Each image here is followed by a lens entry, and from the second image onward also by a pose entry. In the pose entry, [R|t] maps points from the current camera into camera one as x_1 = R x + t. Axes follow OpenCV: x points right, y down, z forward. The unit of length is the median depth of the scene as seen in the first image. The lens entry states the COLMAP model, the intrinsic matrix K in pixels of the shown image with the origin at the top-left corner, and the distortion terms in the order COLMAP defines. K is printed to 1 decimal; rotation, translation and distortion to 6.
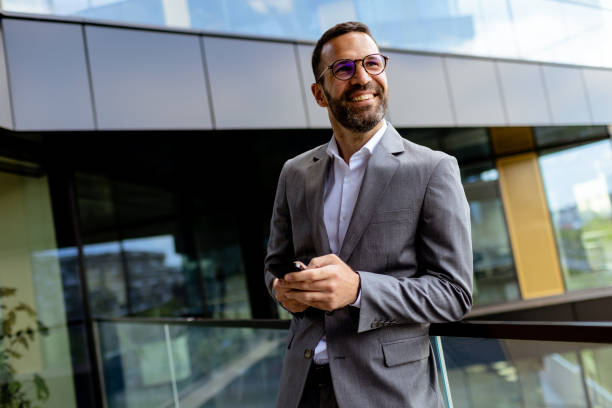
lens RADIAL K [[589.7, 0, 306.6], [0, 589.7, 206.8], [0, 0, 1]] dist [0.003035, -0.004844]
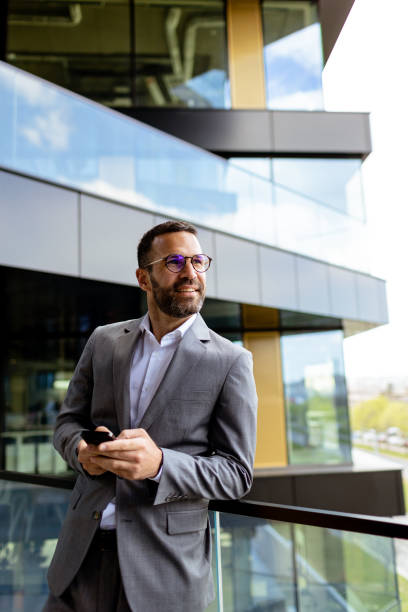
lens RADIAL K [[589.7, 0, 200.8], [0, 589.7, 303.4], [0, 0, 1]] dist [0.003035, -0.004844]
pose [[0.956224, 0.166519, 0.240639, -0.136767], [-0.143994, 0.983617, -0.108460, -0.038299], [-0.254757, 0.069062, 0.964536, -0.082349]]
